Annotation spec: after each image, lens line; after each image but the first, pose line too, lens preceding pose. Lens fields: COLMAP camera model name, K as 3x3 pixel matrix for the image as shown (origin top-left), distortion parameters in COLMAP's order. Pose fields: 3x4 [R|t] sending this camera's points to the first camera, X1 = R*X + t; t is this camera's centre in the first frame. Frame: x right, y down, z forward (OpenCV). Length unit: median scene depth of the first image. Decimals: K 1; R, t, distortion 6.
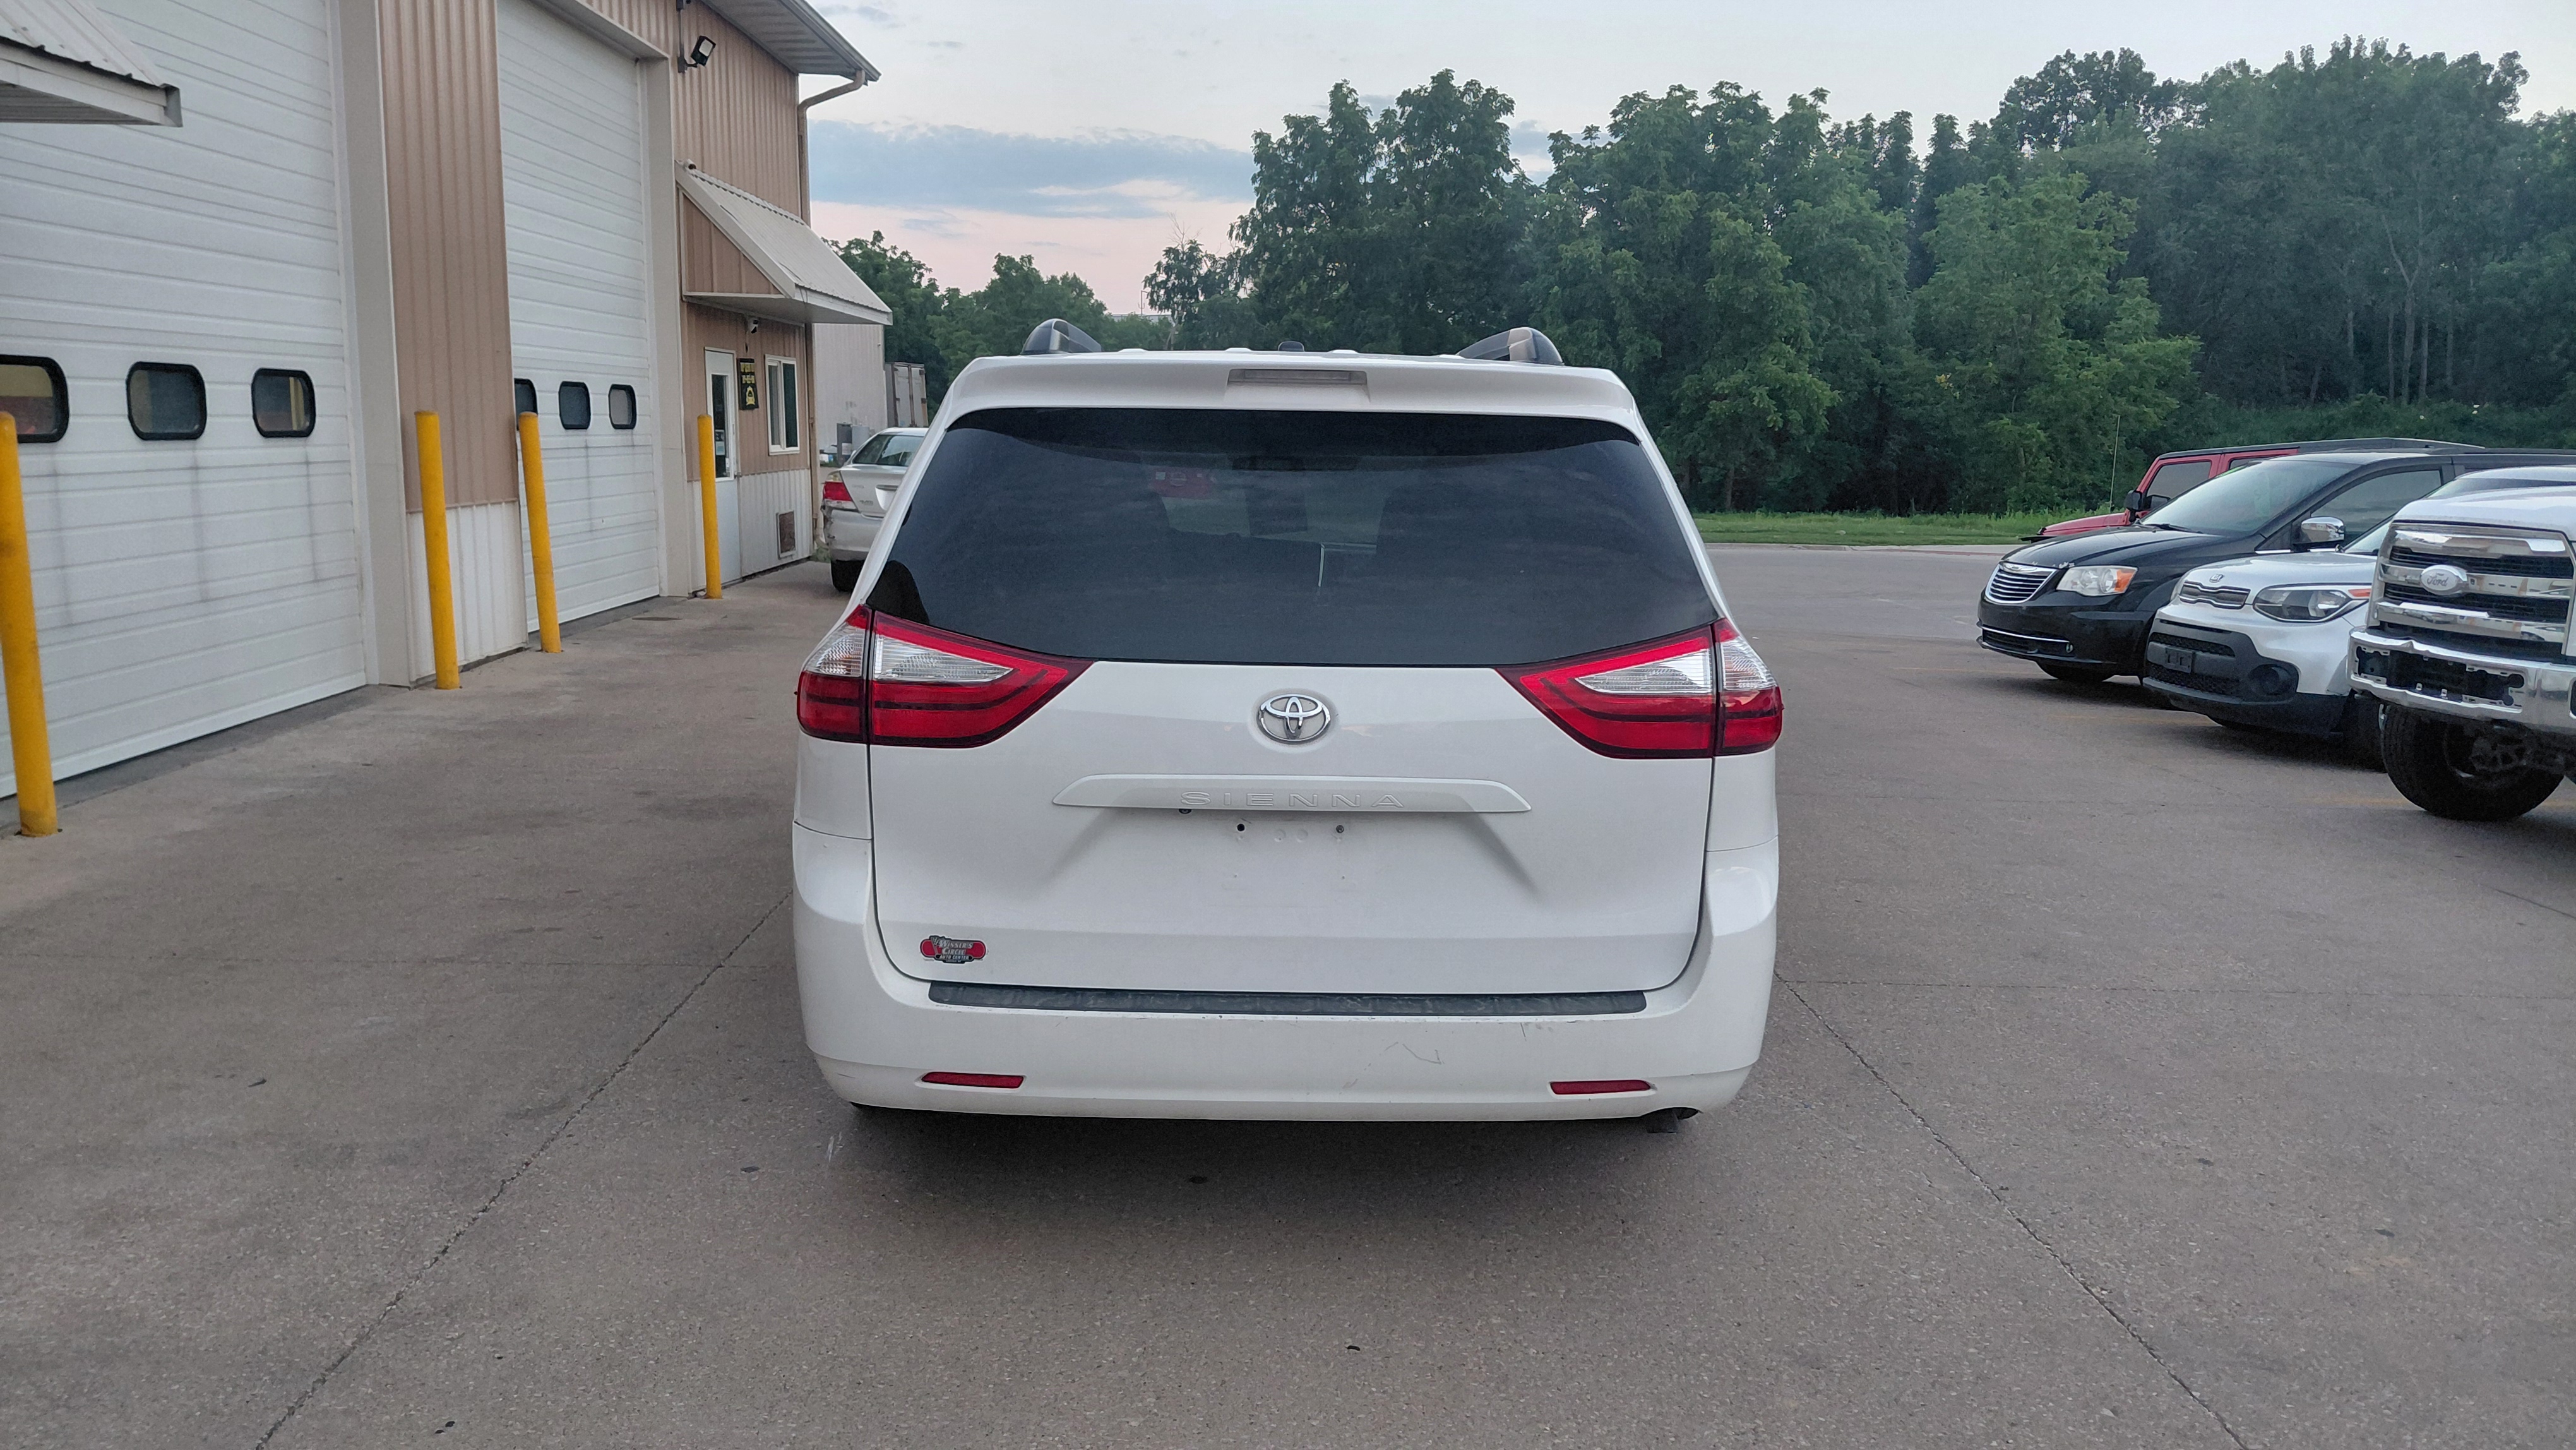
lens RADIAL K [[1940.7, 0, 1288.0], [0, 1940.7, 725.0], [0, 0, 1]] dist [0.073940, -0.104911]
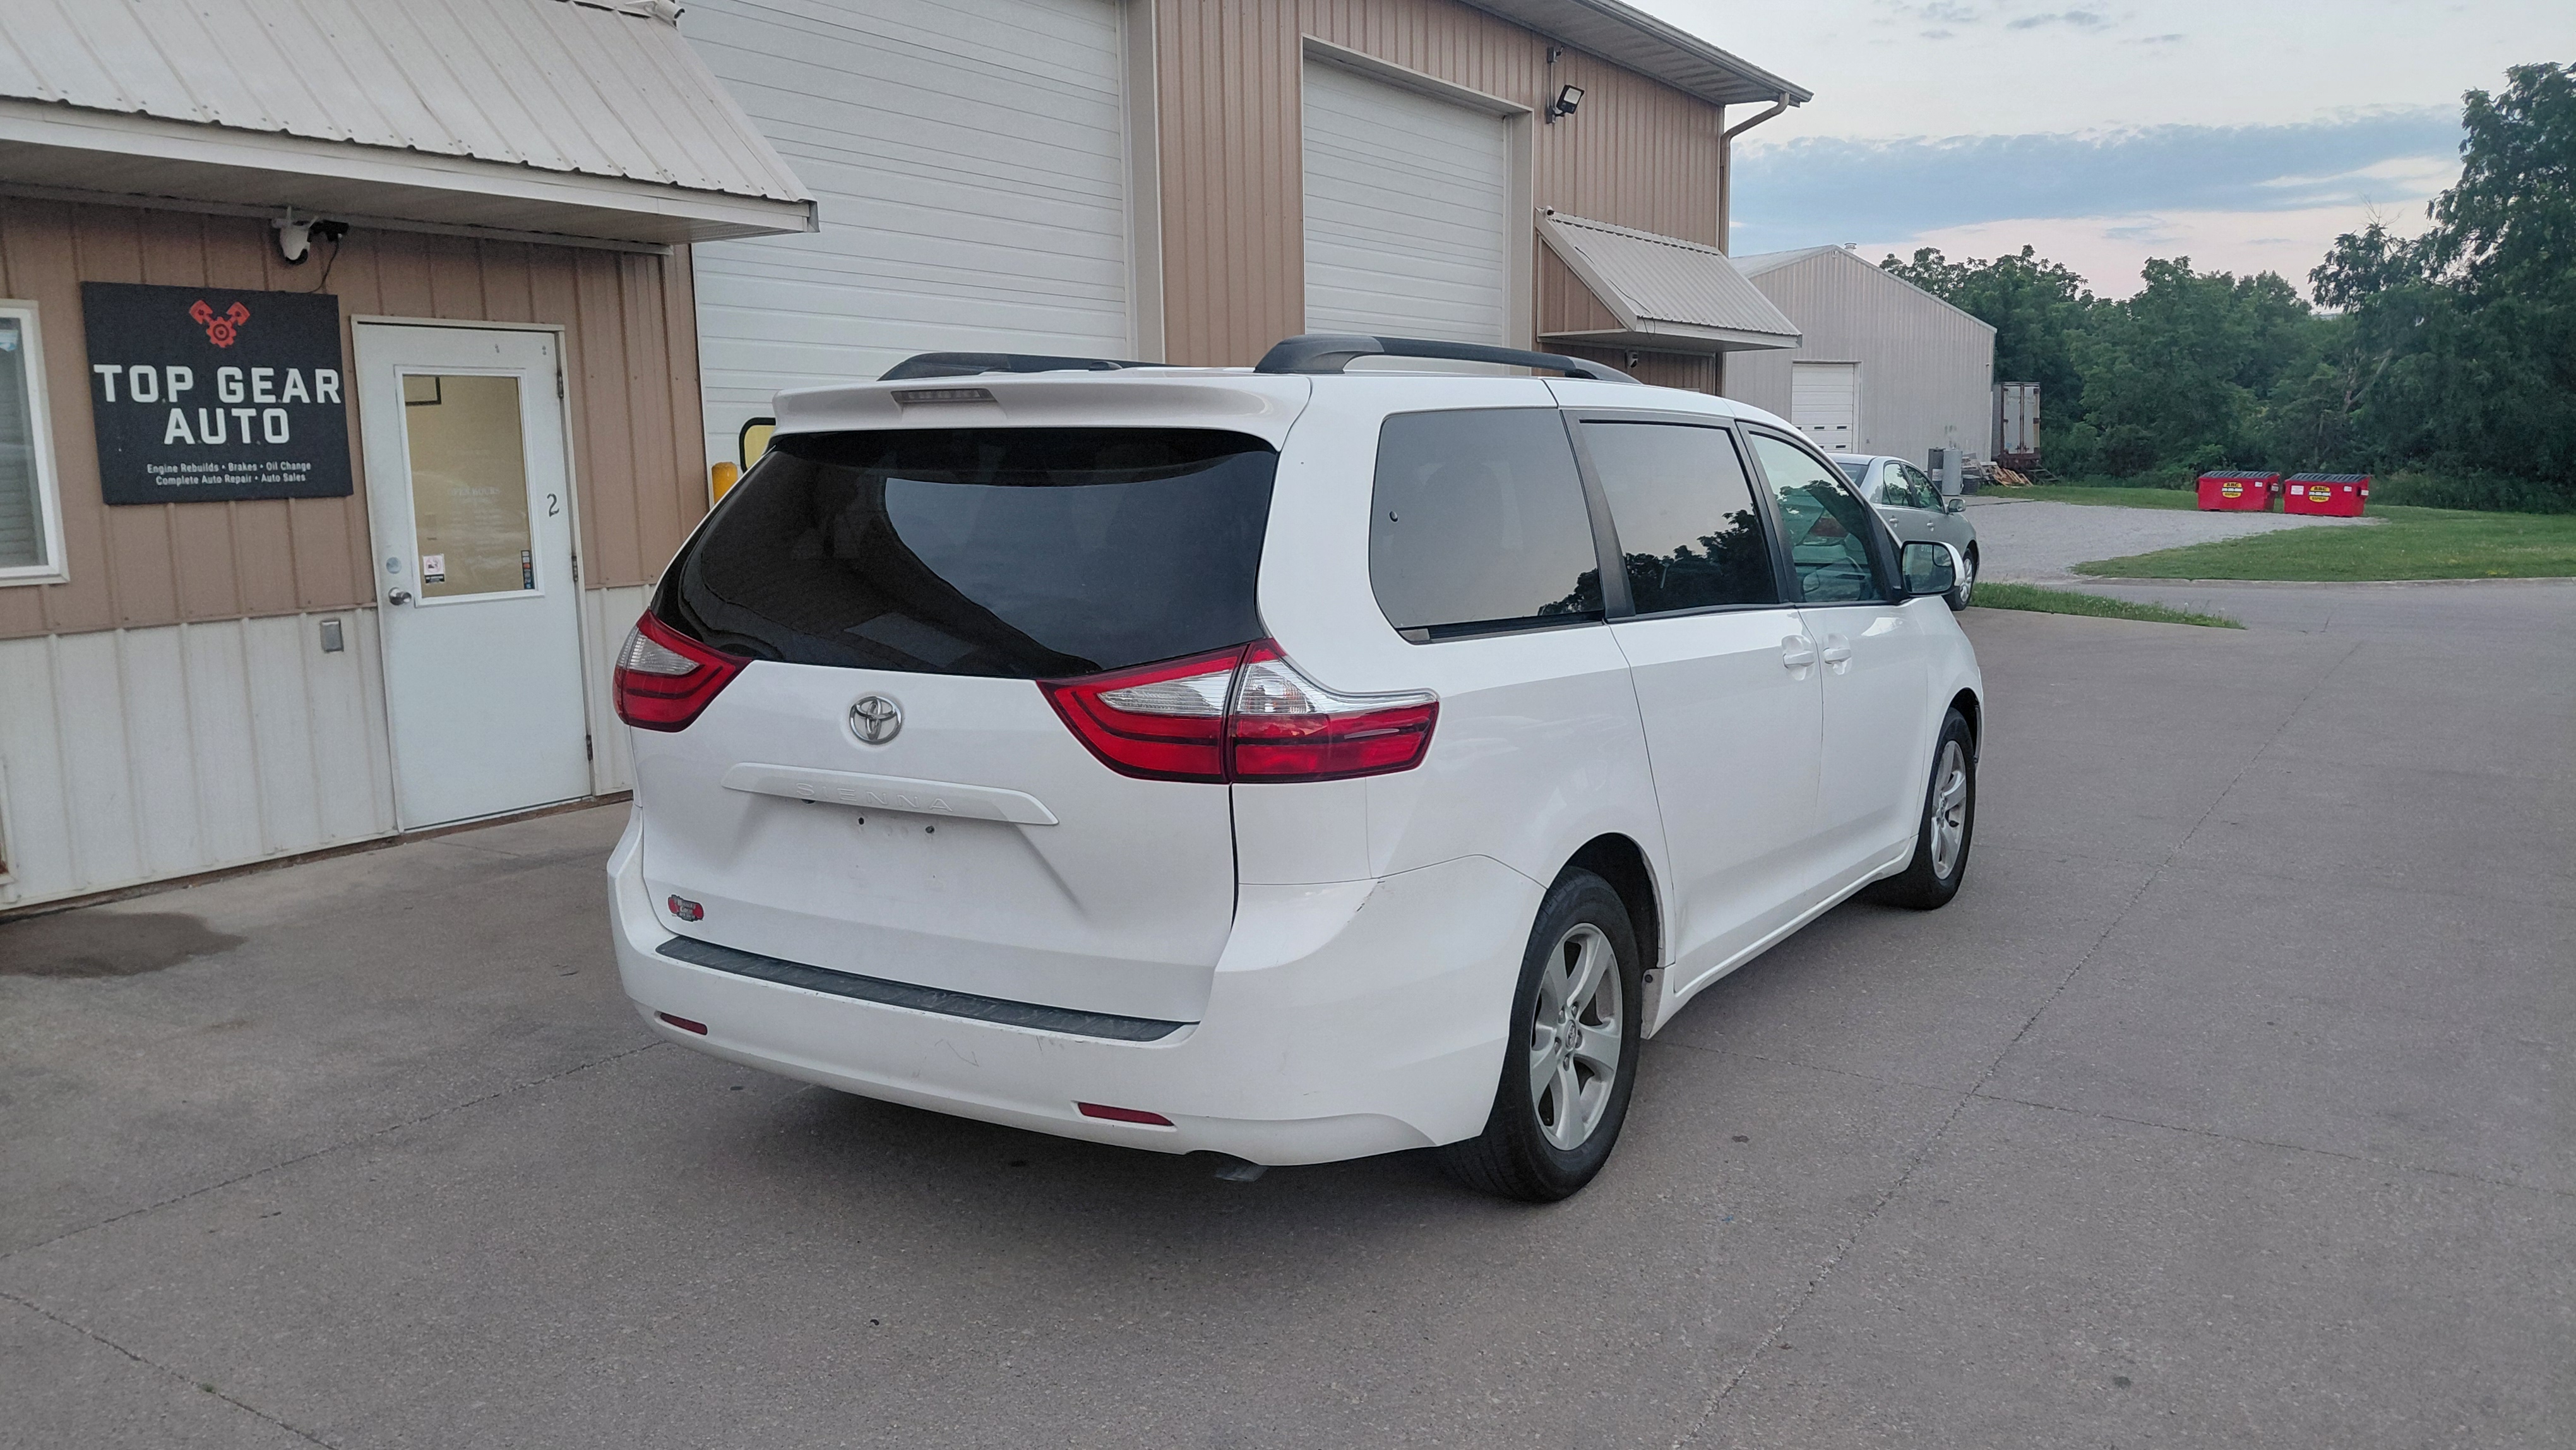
lens RADIAL K [[1932.6, 0, 1304.8], [0, 1932.6, 758.8], [0, 0, 1]] dist [0.077219, -0.113145]
pose [[0.836002, 0.057706, -0.545684, 0.137593], [-0.056271, 0.998228, 0.019354, -0.002841], [0.545833, 0.014526, 0.837768, 0.043149]]
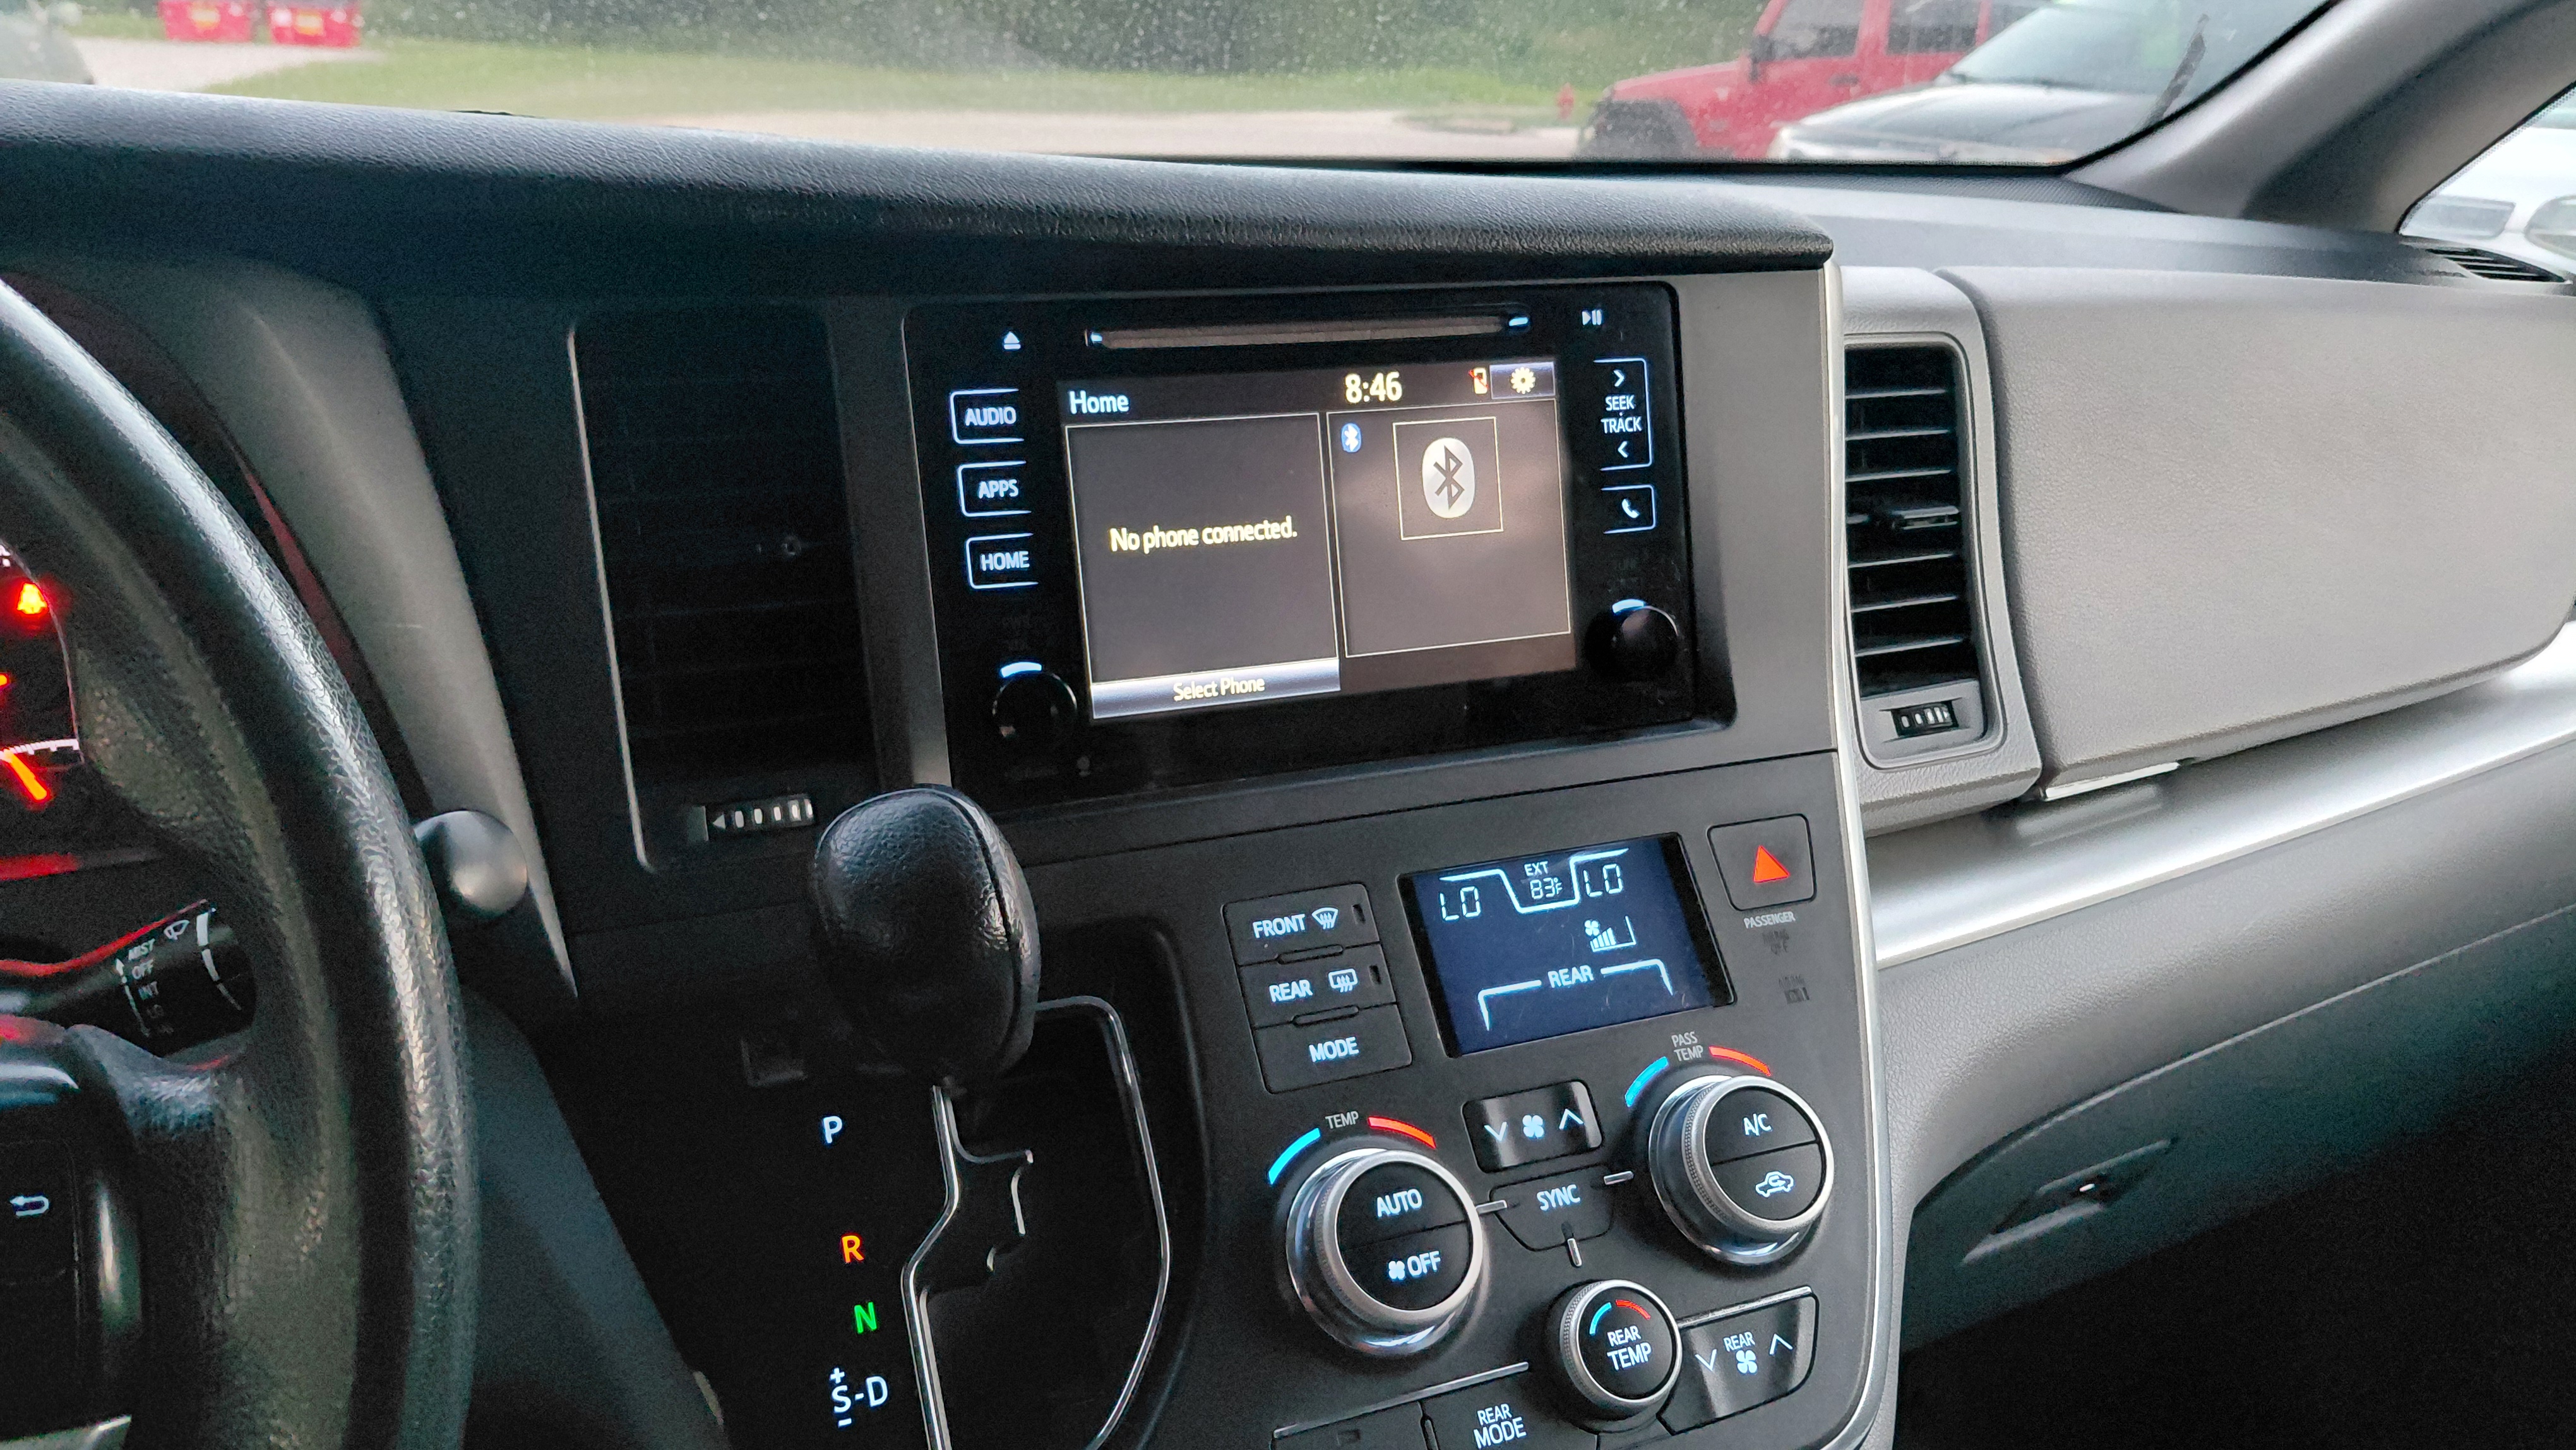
lens RADIAL K [[1937.9, 0, 1342.1], [0, 1937.9, 694.9], [0, 0, 1]] dist [0.005780, -0.074584]
pose [[0.915870, -0.117278, 0.383964, -0.014241], [0.038133, 0.977470, 0.207600, -0.031907], [-0.399661, -0.175493, 0.899707, 0.326821]]
